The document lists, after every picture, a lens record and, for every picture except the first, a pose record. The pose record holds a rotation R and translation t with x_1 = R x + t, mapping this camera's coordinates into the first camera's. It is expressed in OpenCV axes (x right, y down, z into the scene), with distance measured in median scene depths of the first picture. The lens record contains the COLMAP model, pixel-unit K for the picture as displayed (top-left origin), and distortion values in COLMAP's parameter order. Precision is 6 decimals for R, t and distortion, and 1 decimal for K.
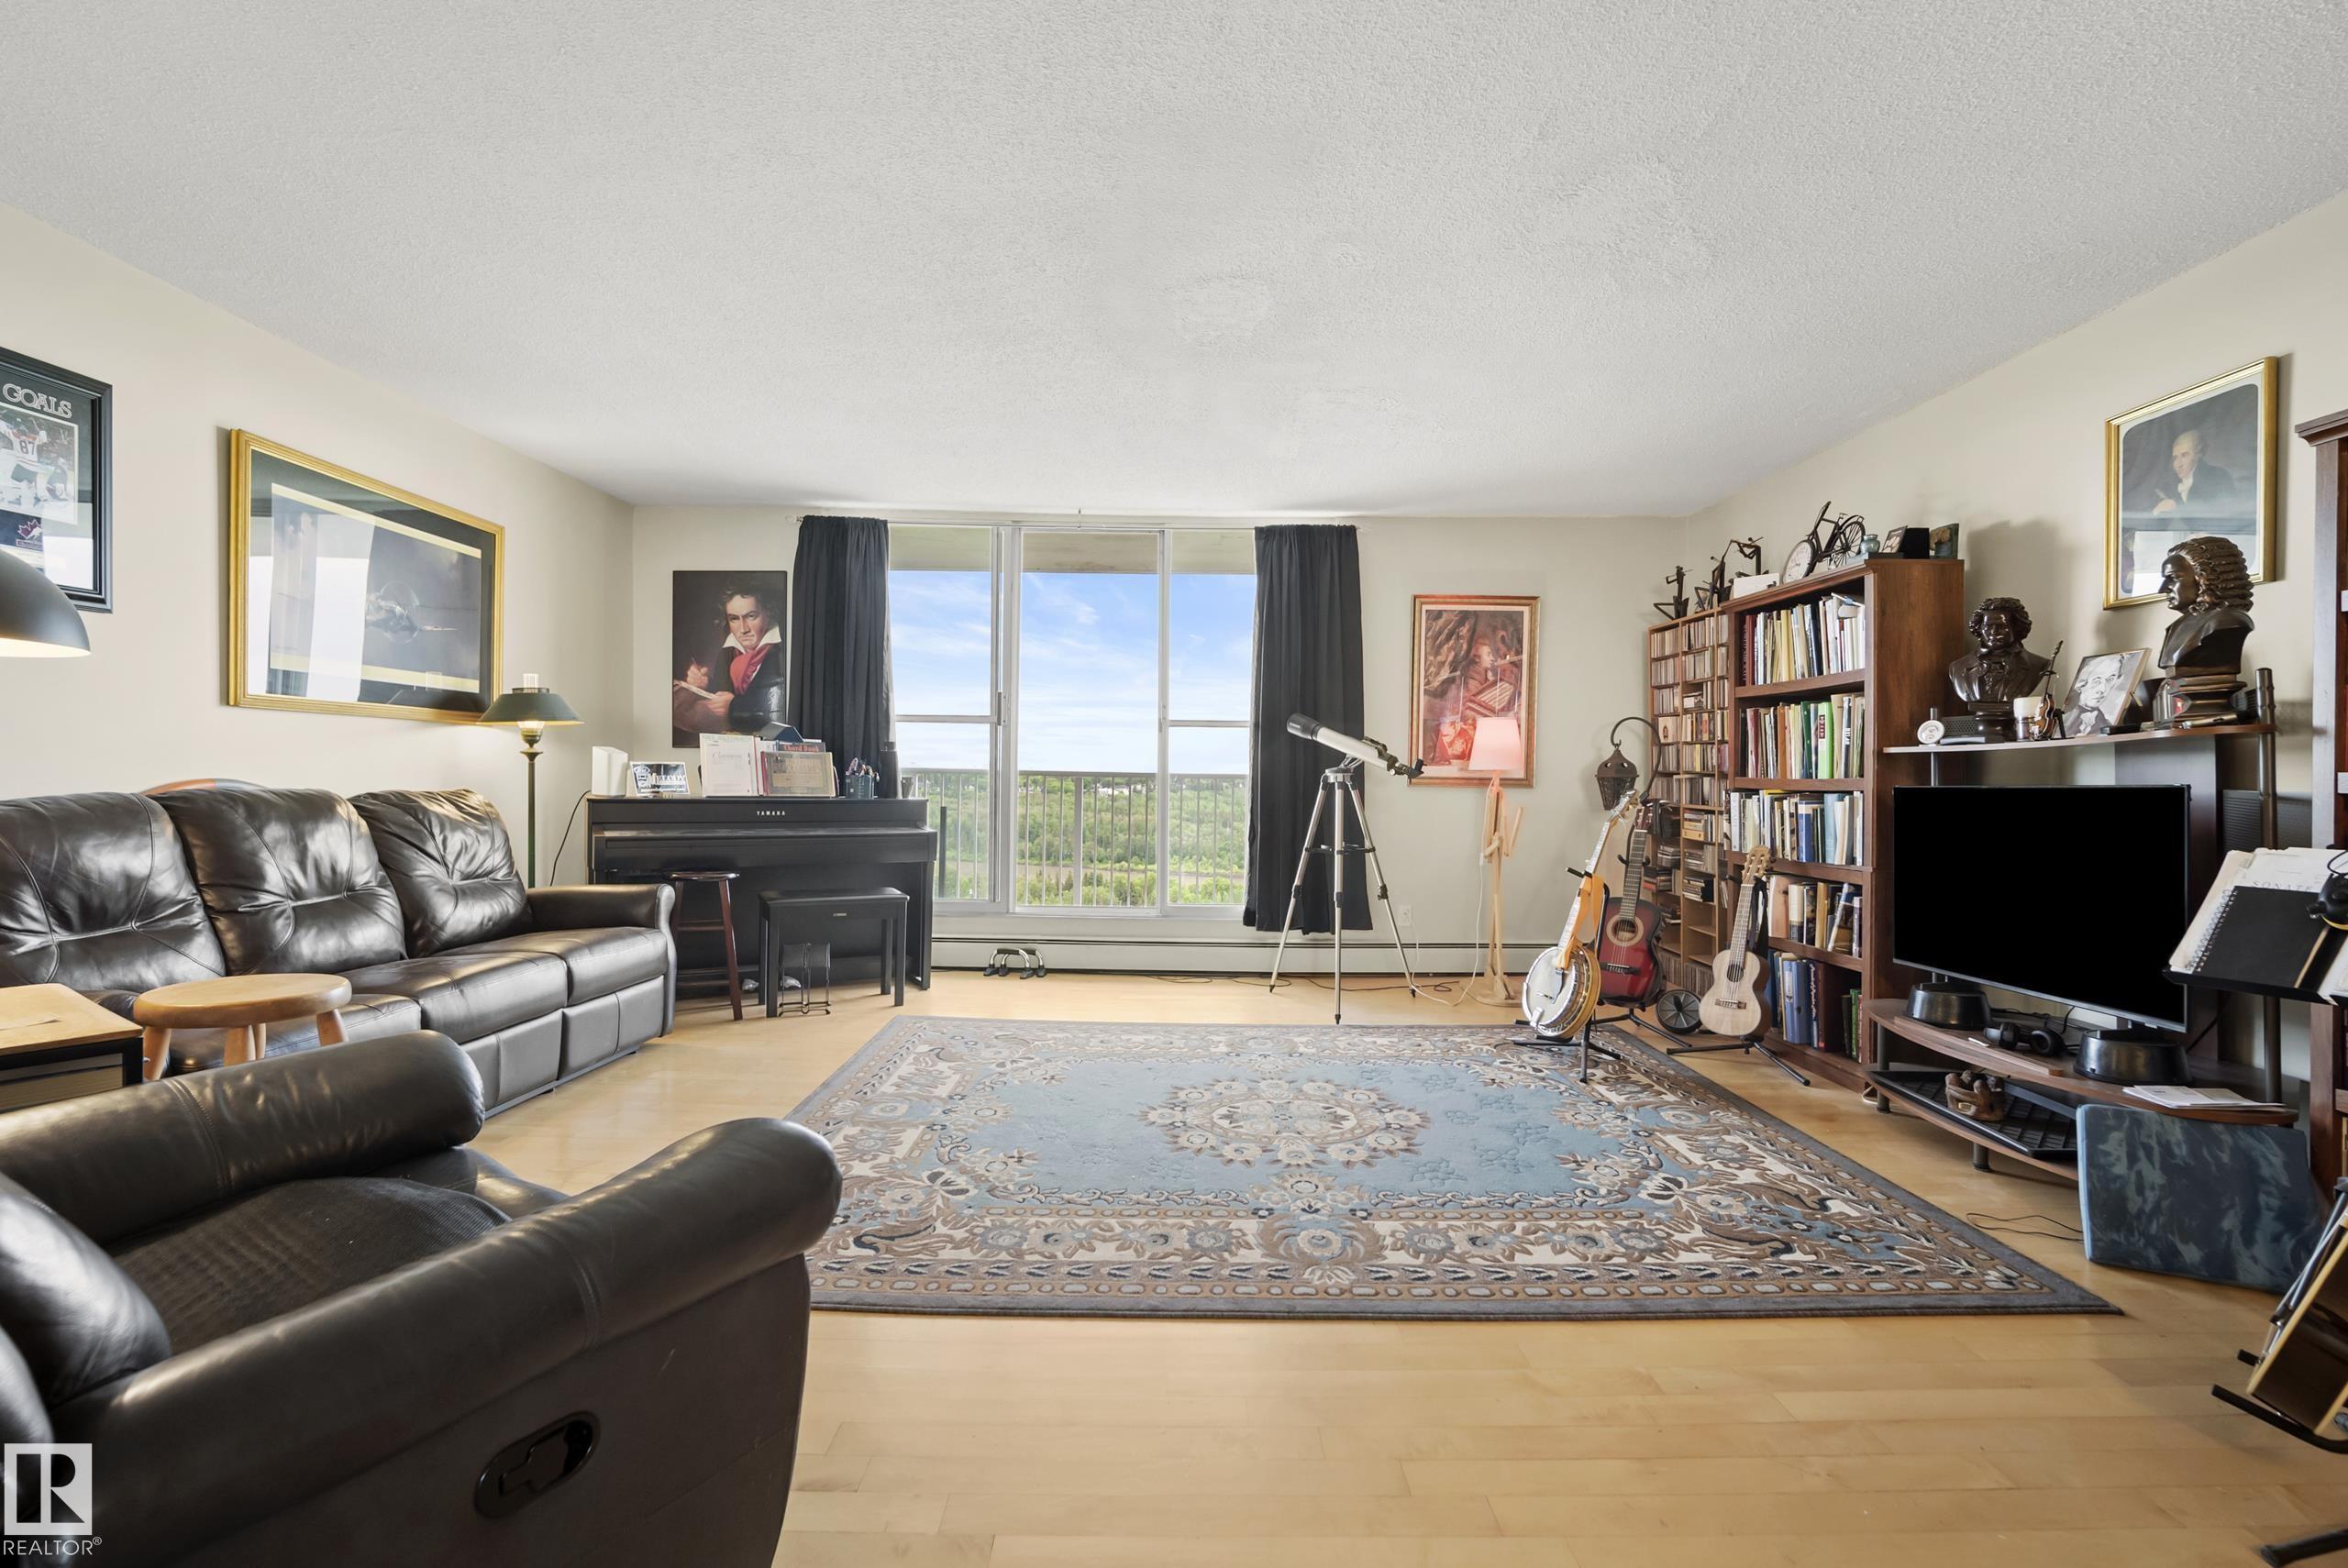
lens RADIAL K [[1039.9, 0, 1172.2], [0, 1039.9, 783.7], [0, 0, 1]] dist [-0.014076, 0.005285]
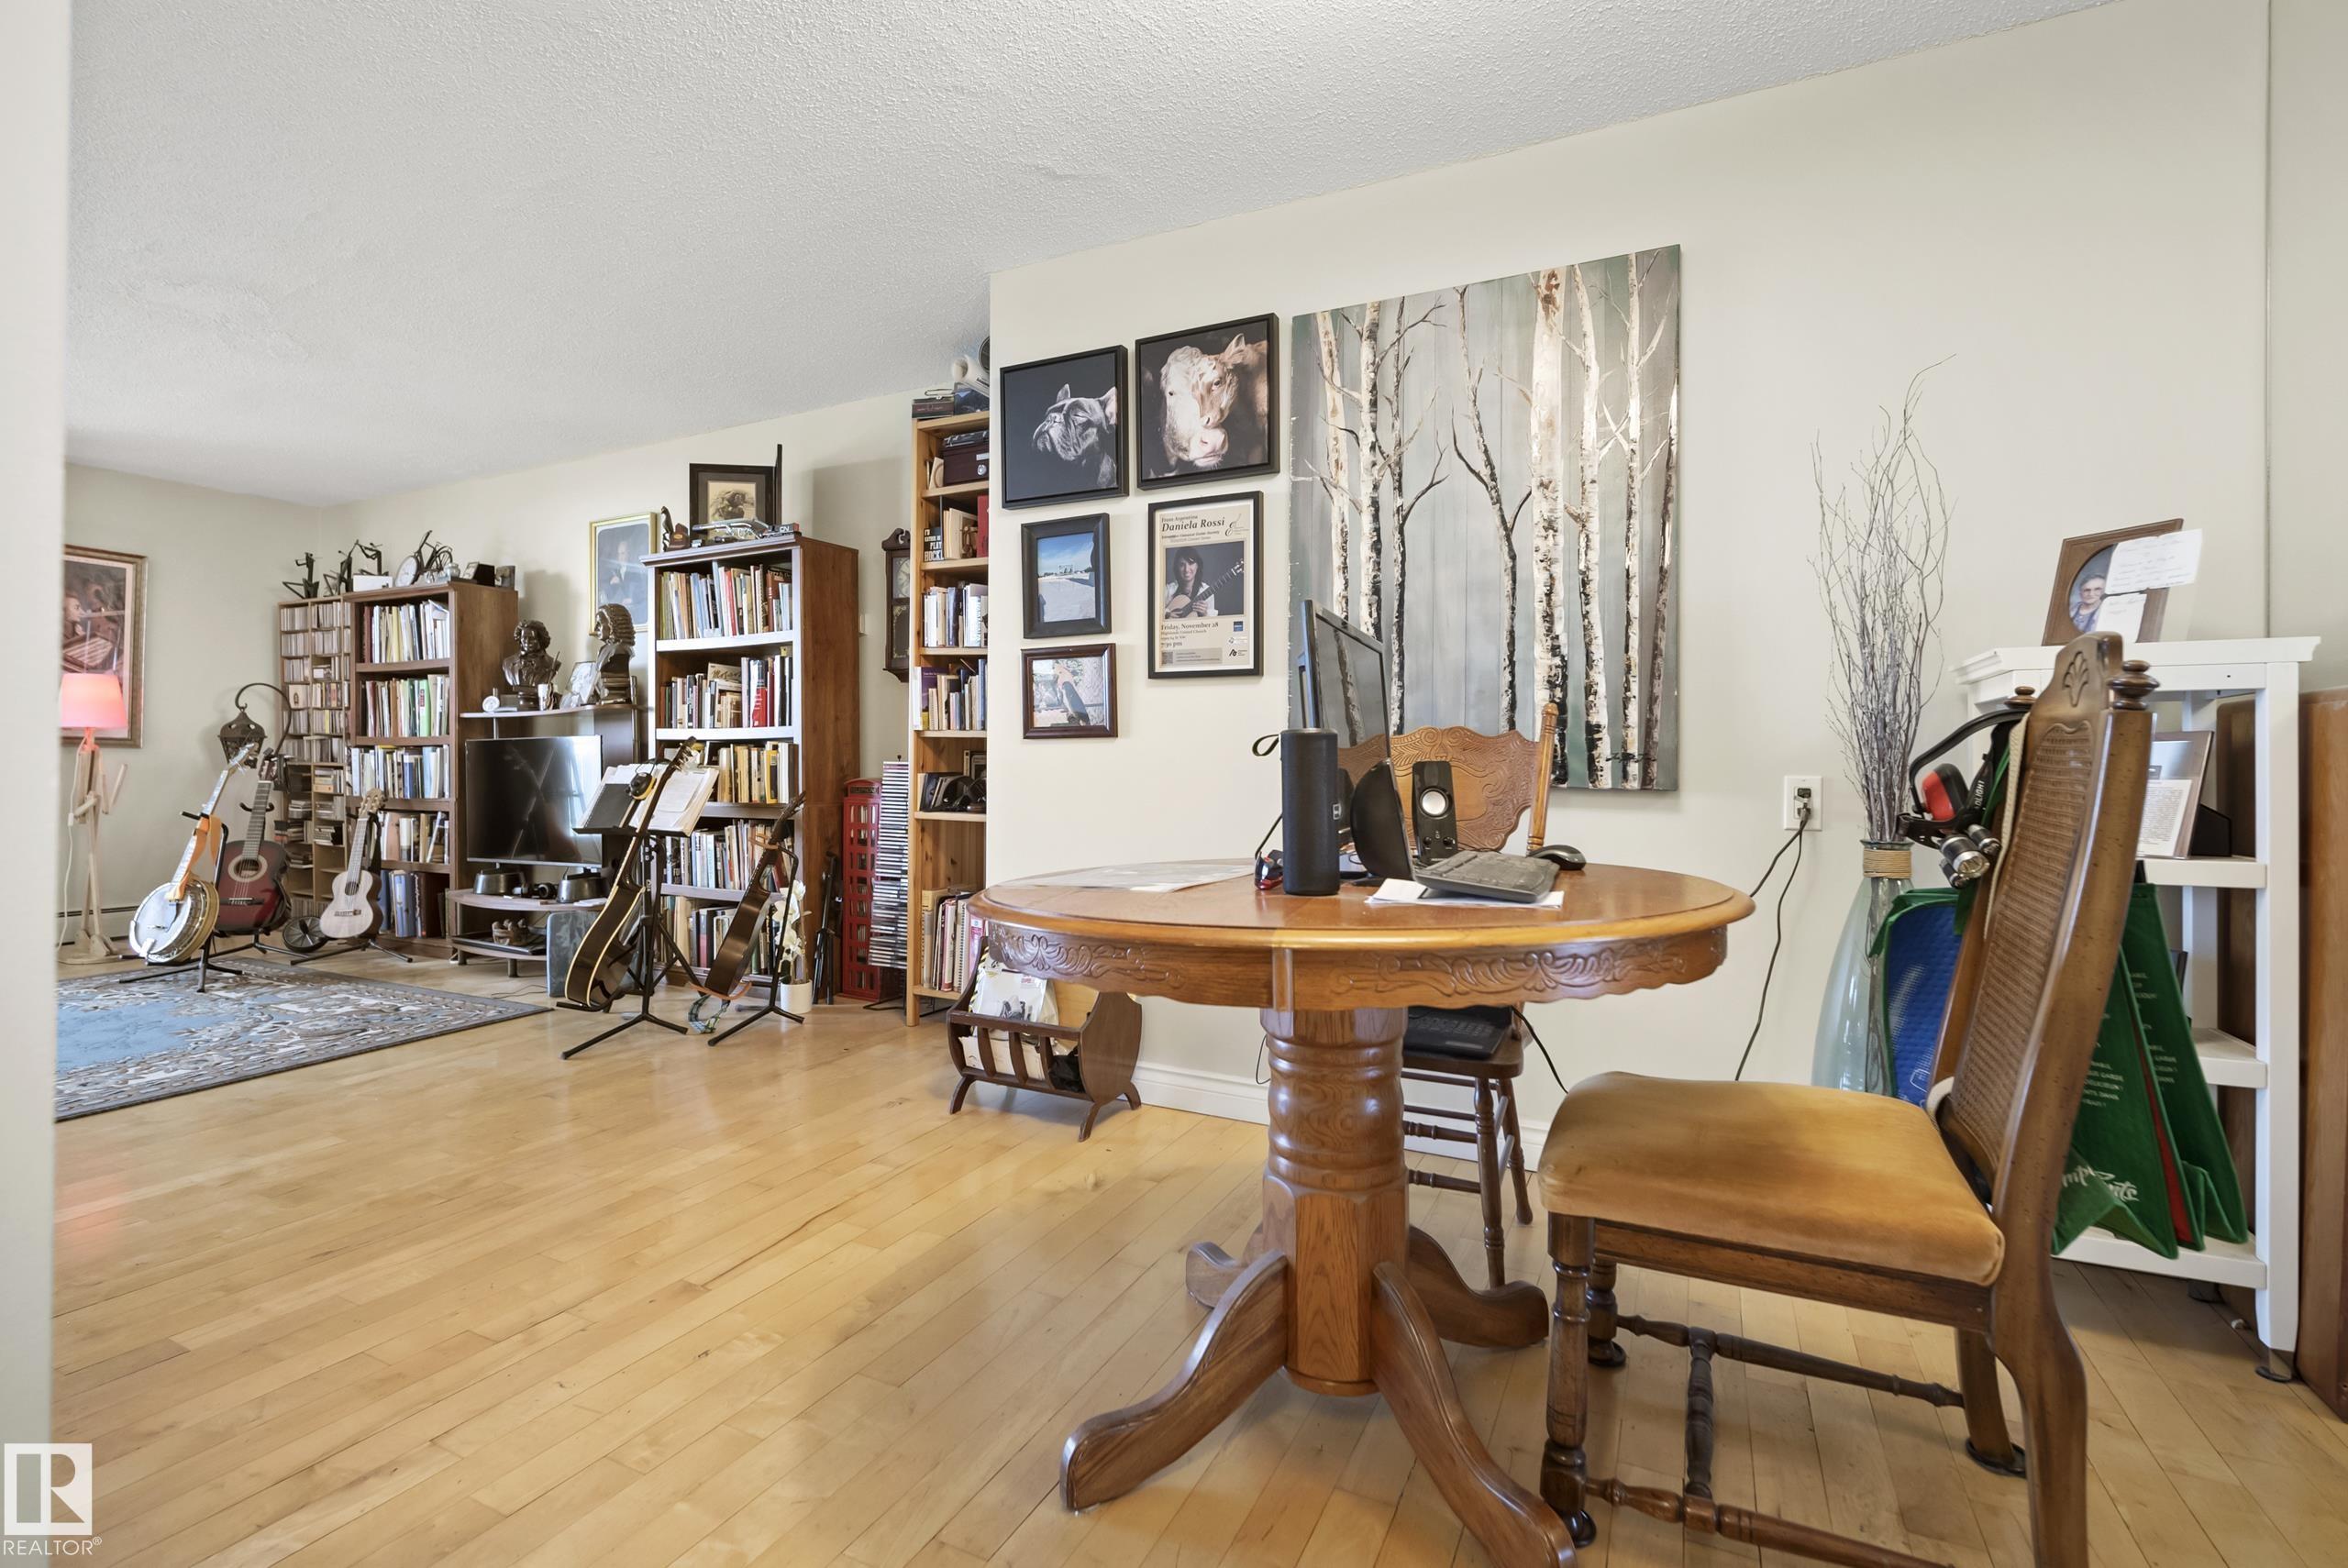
lens RADIAL K [[1037.4, 0, 1164.9], [0, 1037.4, 782.8], [0, 0, 1]] dist [-0.016558, 0.004788]
pose [[0.436953, -0.011579, 0.899410, -0.165740], [0.001867, 0.999927, 0.011966, 0.043615], [-0.899482, -0.003550, 0.436942, -0.482186]]
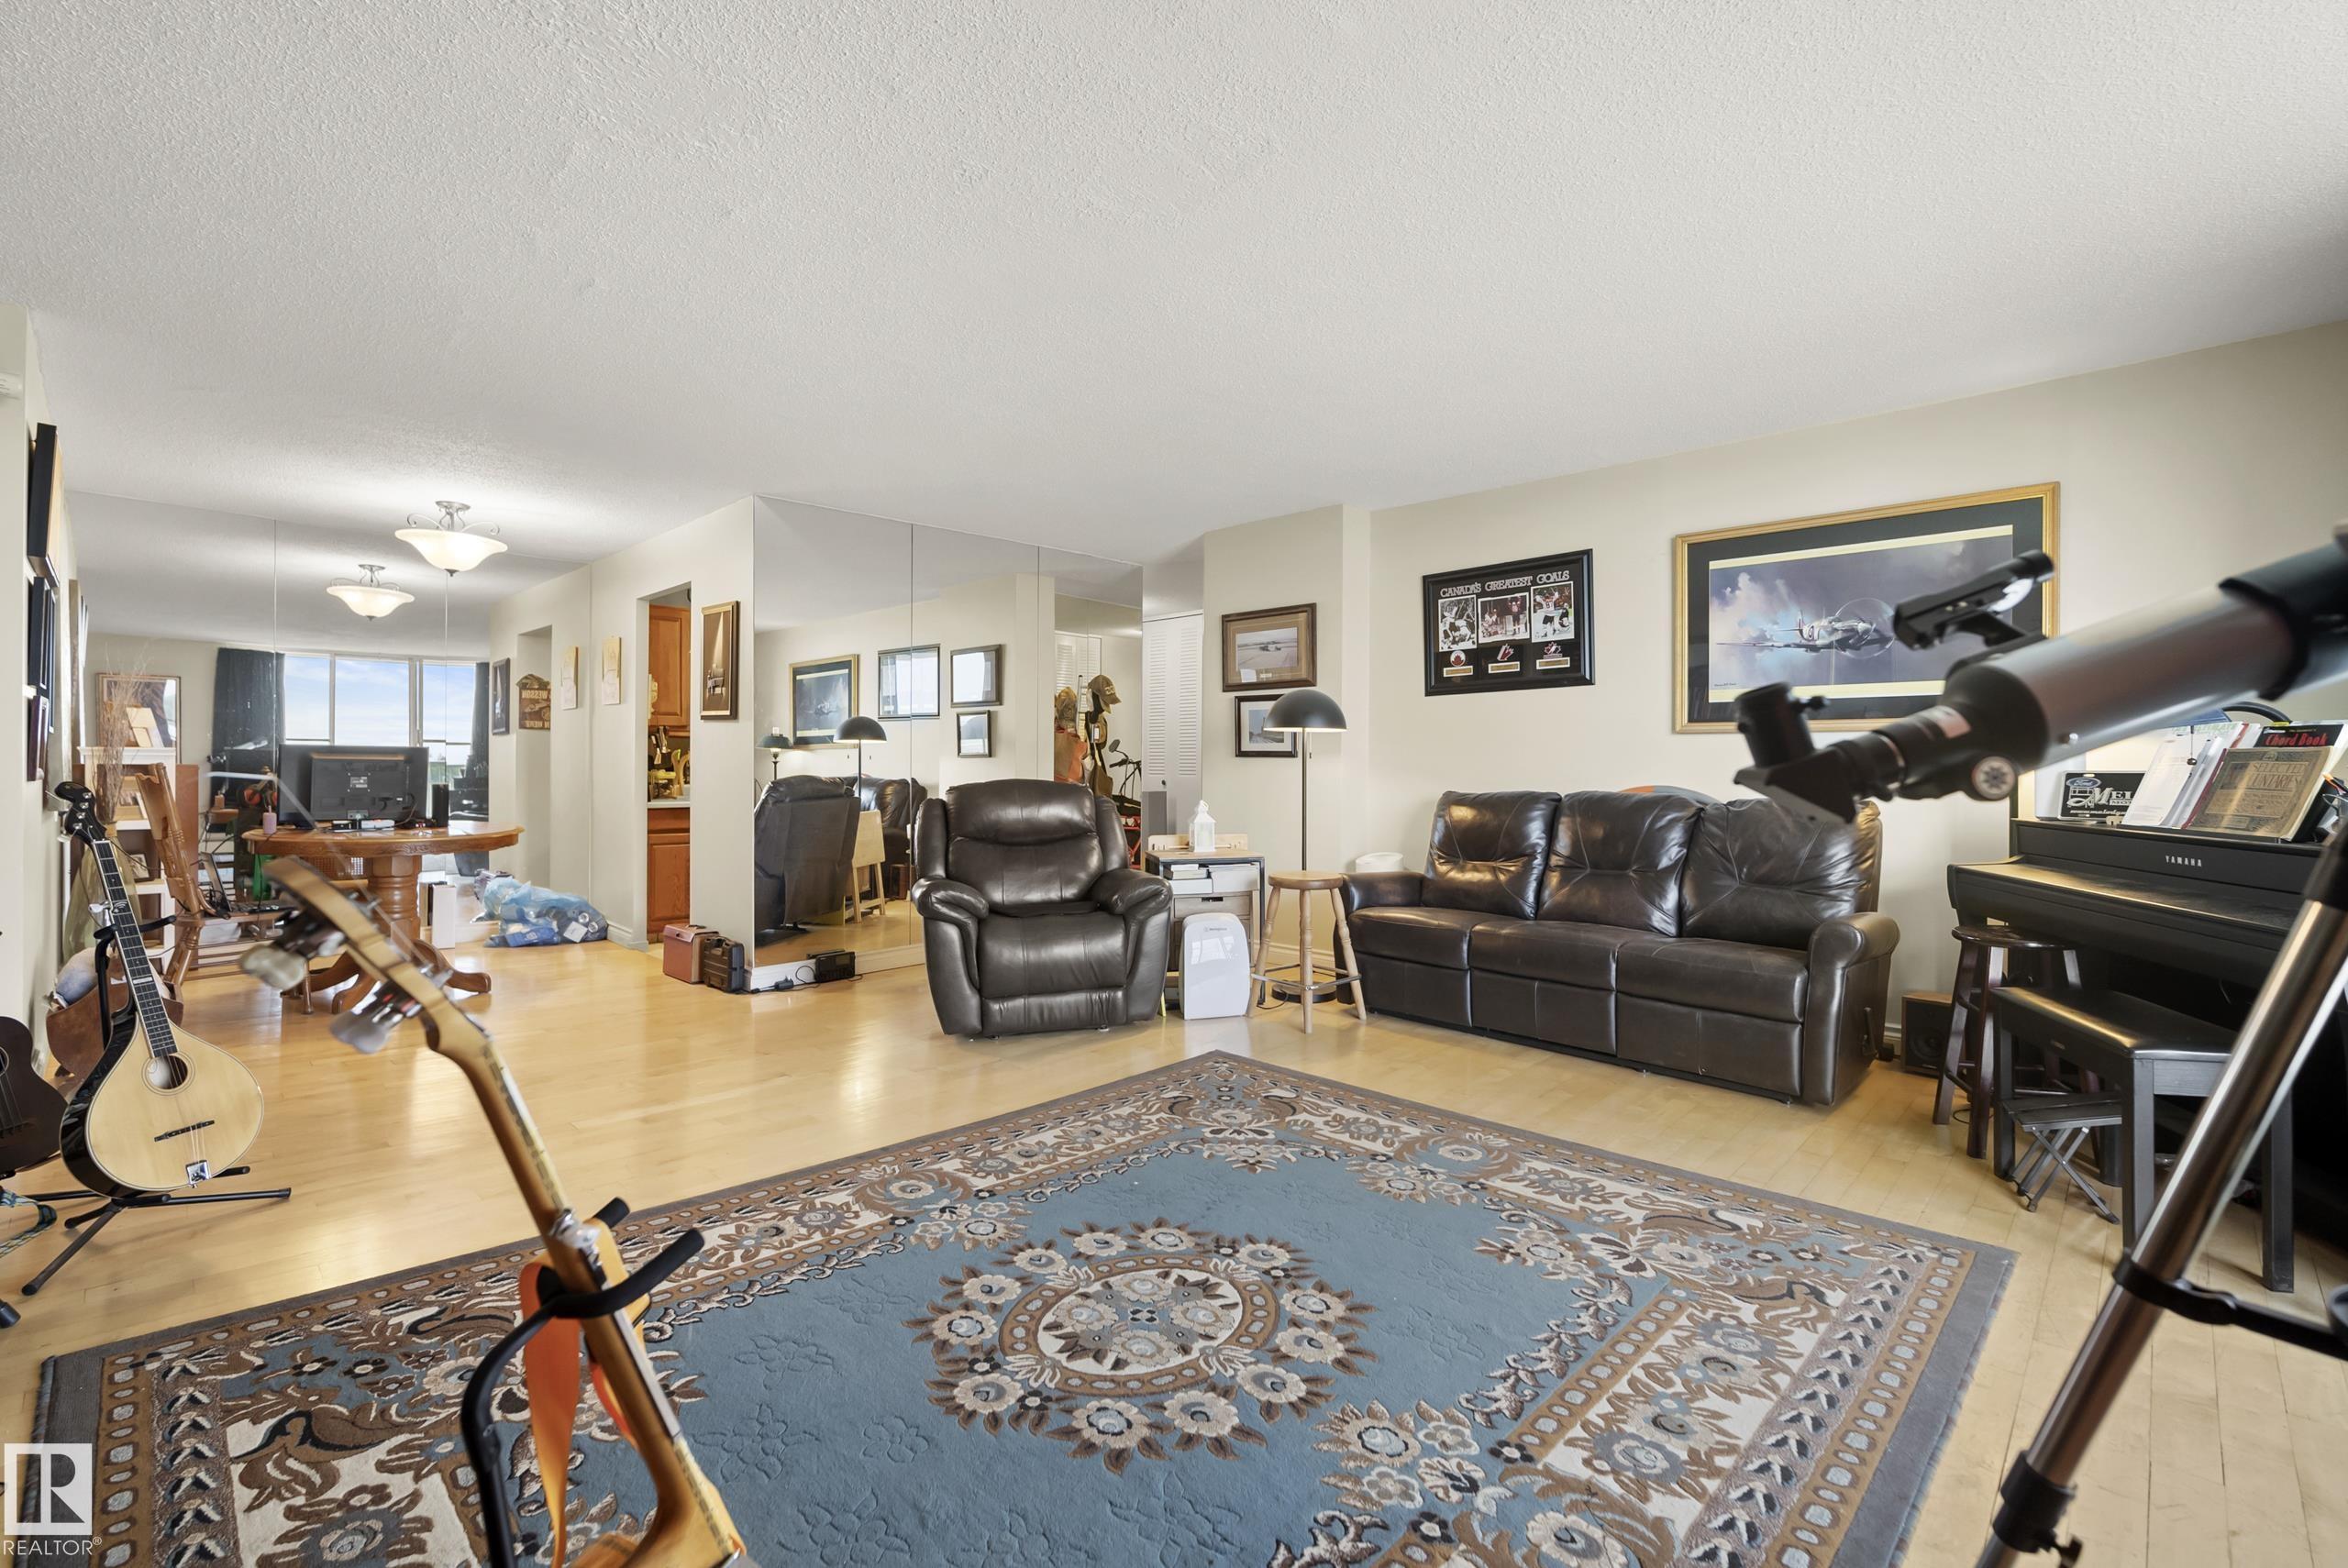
lens RADIAL K [[1039.9, 0, 1172.2], [0, 1039.9, 783.7], [0, 0, 1]] dist [-0.014076, 0.005285]
pose [[-0.695208, -0.003778, -0.718799, 0.509771], [-0.020765, 0.999674, 0.014828, -0.013609], [0.718509, 0.025234, -0.695060, 1.332205]]
